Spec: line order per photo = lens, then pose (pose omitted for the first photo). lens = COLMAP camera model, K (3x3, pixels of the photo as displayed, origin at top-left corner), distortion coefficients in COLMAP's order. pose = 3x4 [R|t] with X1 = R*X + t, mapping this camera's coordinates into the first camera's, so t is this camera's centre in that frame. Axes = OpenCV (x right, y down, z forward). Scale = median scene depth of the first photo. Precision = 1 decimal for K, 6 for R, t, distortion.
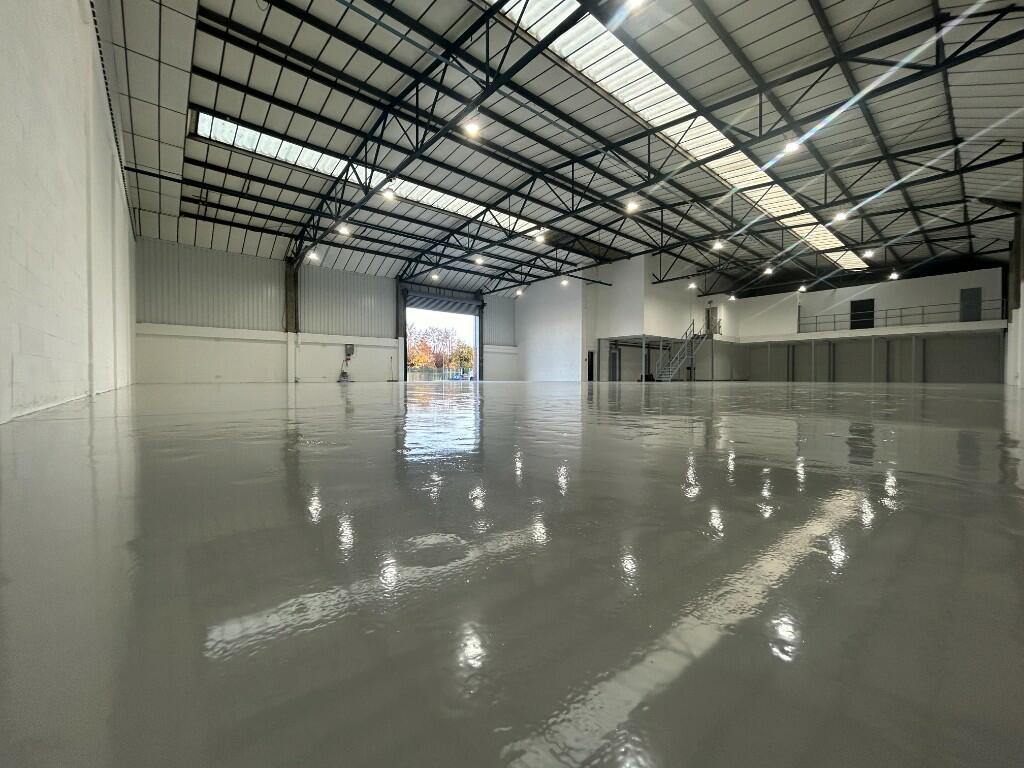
lens RADIAL K [[410.6, 0, 511.3], [0, 410.6, 384.7], [0, 0, 1]] dist [0.000662, -0.000702]
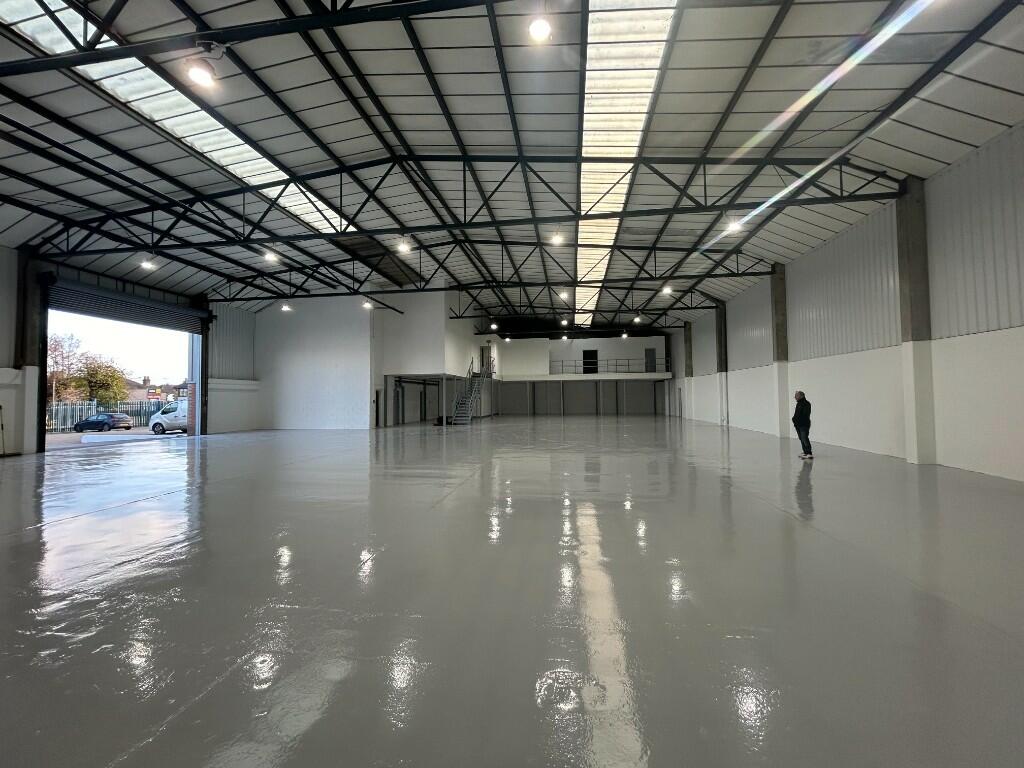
lens RADIAL K [[410.6, 0, 513.5], [0, 410.6, 379.2], [0, 0, 1]] dist [0.000662, -0.000702]
pose [[0.752500, 0.019204, 0.658312, -0.141928], [0.023350, 0.998168, -0.055809, -0.053323], [-0.658178, 0.057368, 0.750674, 0.215768]]
